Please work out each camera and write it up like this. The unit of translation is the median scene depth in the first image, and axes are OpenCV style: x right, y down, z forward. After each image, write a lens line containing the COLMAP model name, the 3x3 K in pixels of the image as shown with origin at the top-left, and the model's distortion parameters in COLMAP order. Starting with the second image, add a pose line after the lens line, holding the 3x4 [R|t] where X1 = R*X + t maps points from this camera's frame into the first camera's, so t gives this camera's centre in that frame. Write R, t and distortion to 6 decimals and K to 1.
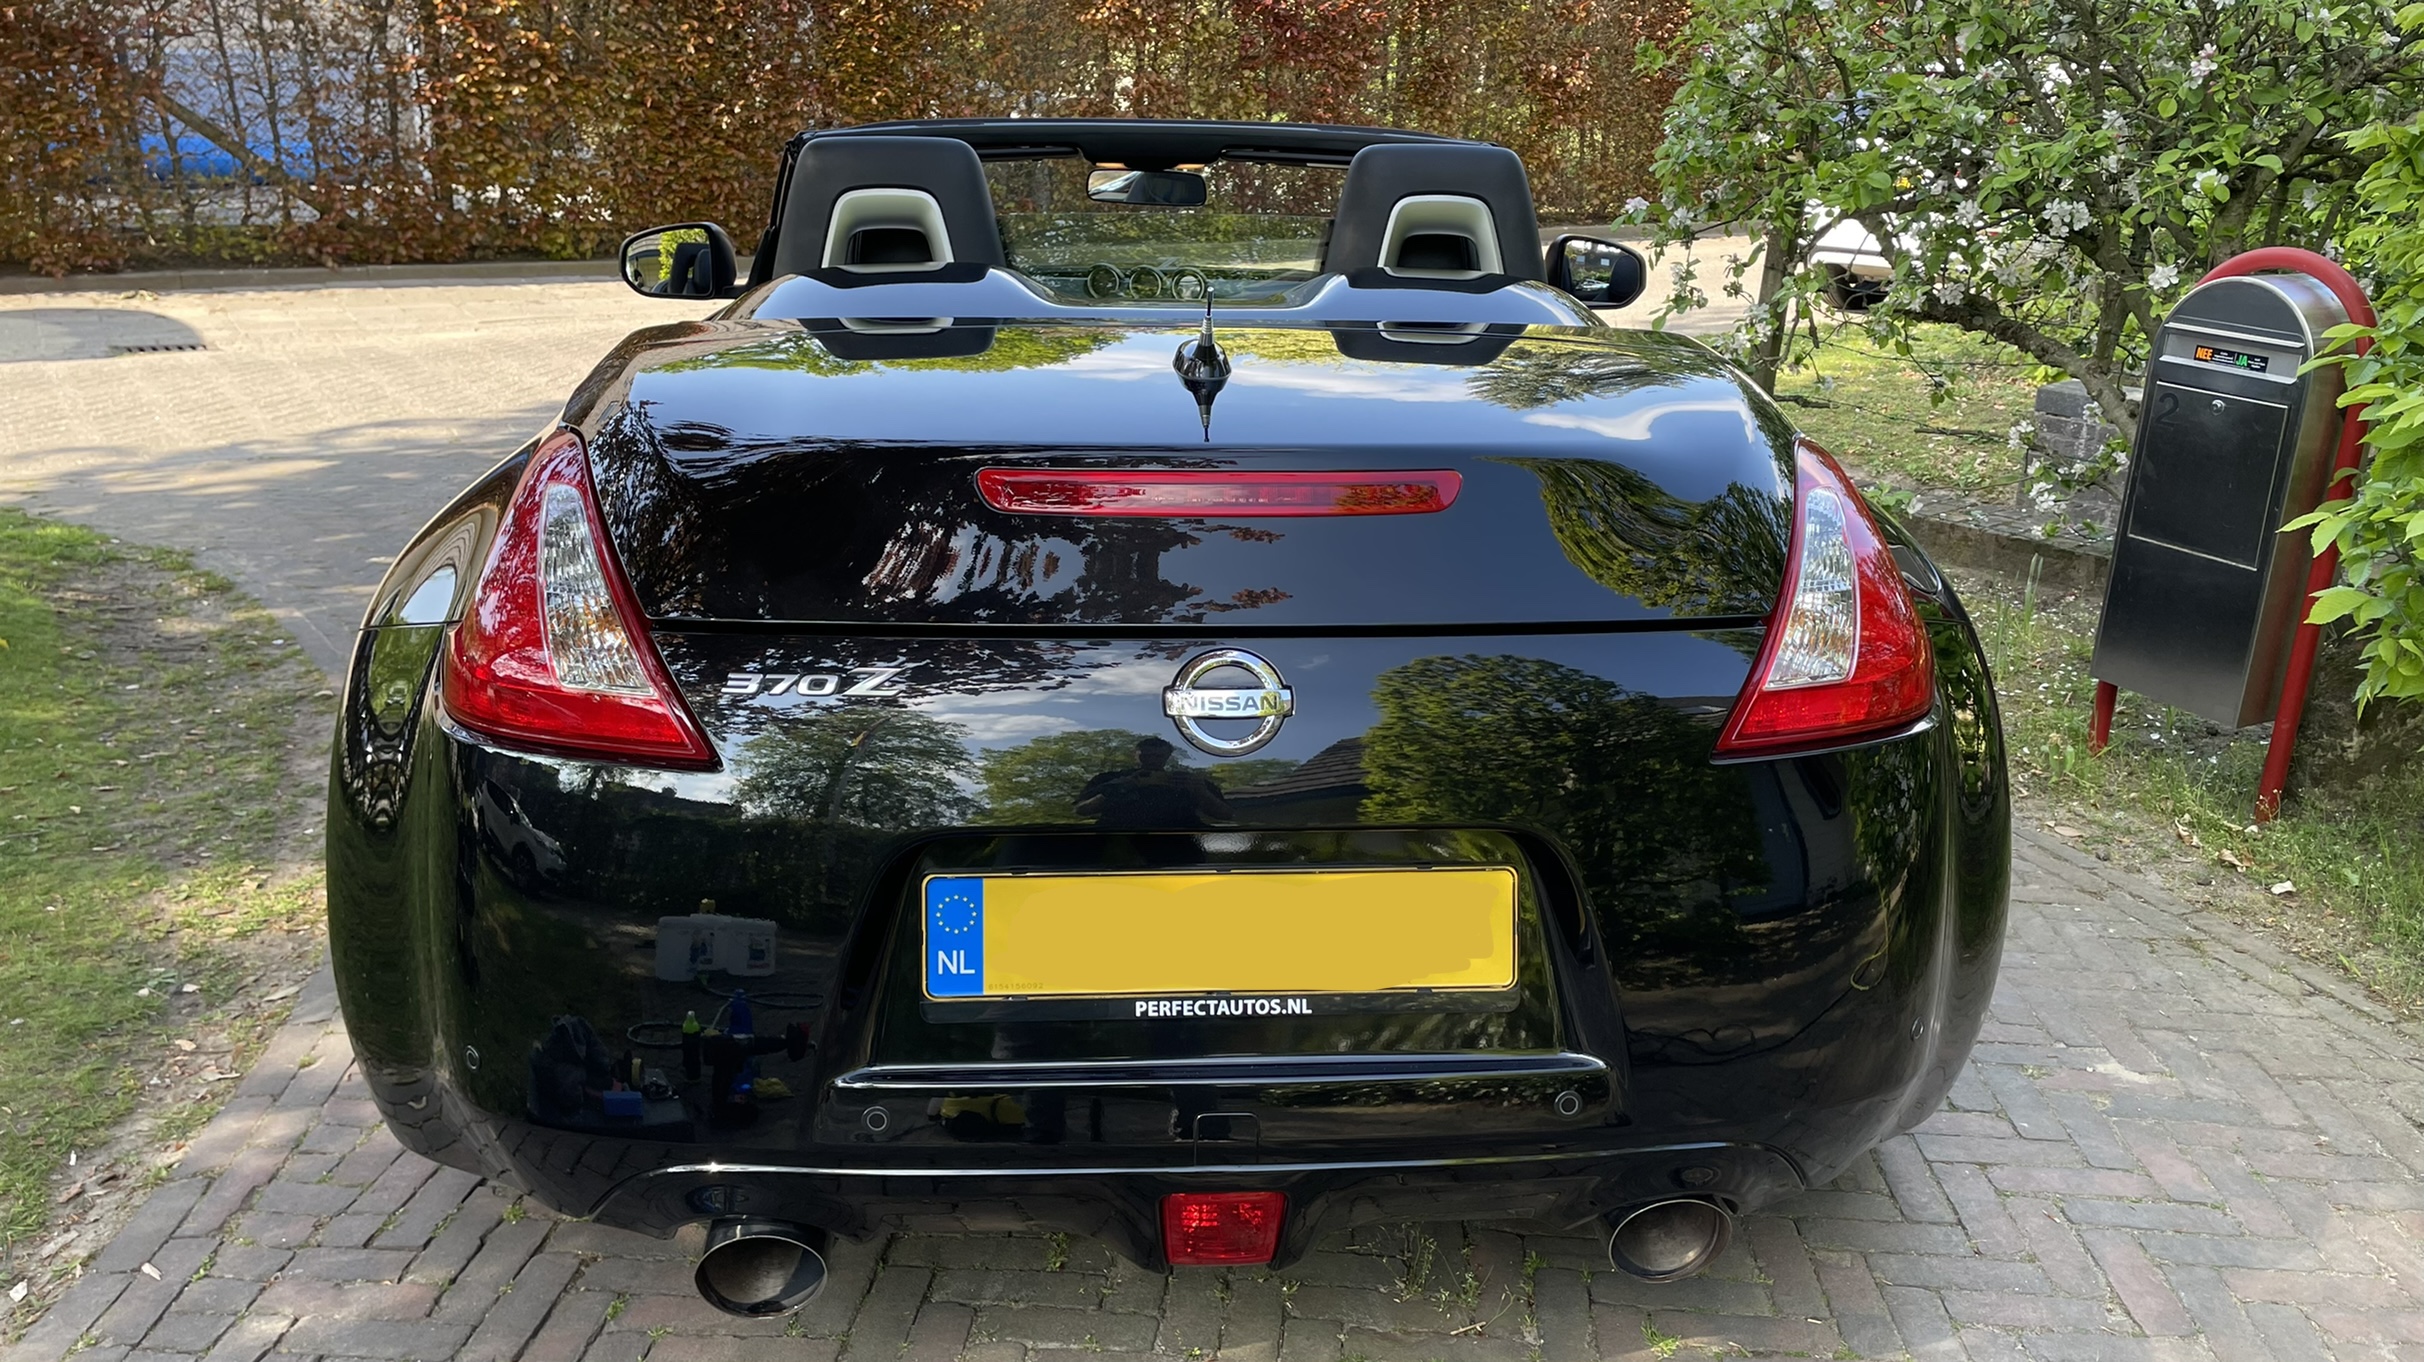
lens RADIAL K [[1843.3, 0, 1212.2], [0, 1843.3, 671.7], [0, 0, 1]] dist [0.046398, -0.044828]
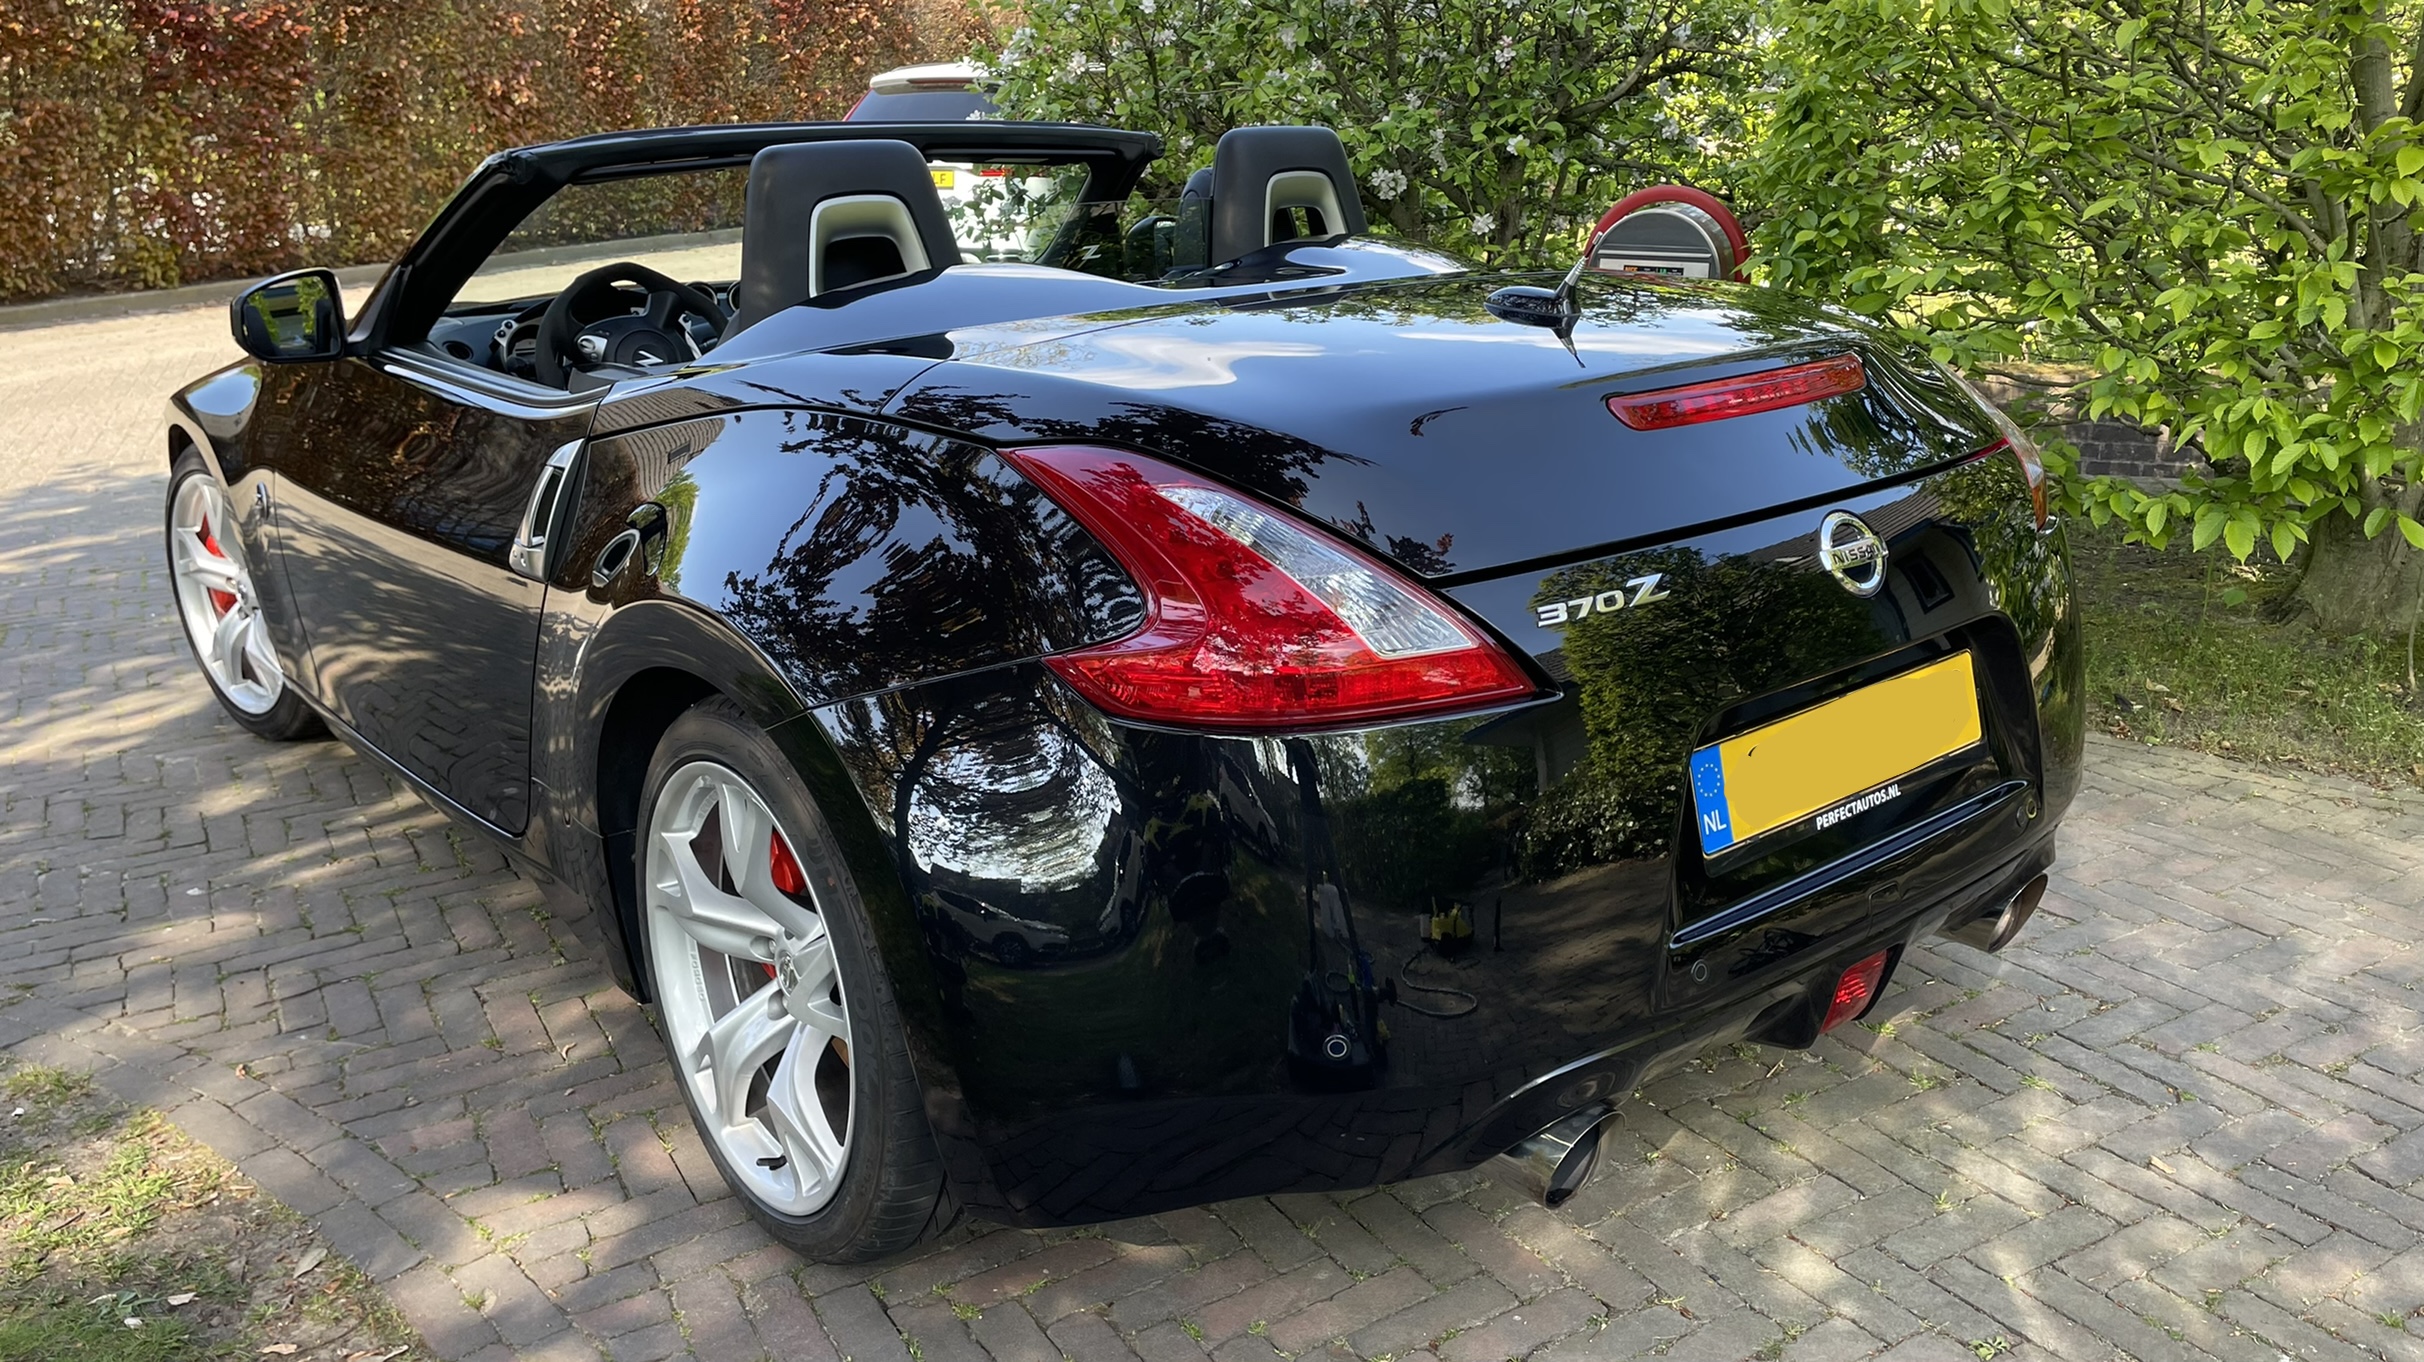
lens RADIAL K [[1843.3, 0, 1216.7], [0, 1843.3, 688.6], [0, 0, 1]] dist [0.046398, -0.044828]
pose [[0.813361, -0.206985, 0.543693, -0.588016], [0.206392, 0.976441, 0.062973, -0.035153], [-0.543918, 0.060994, 0.836918, 0.118286]]
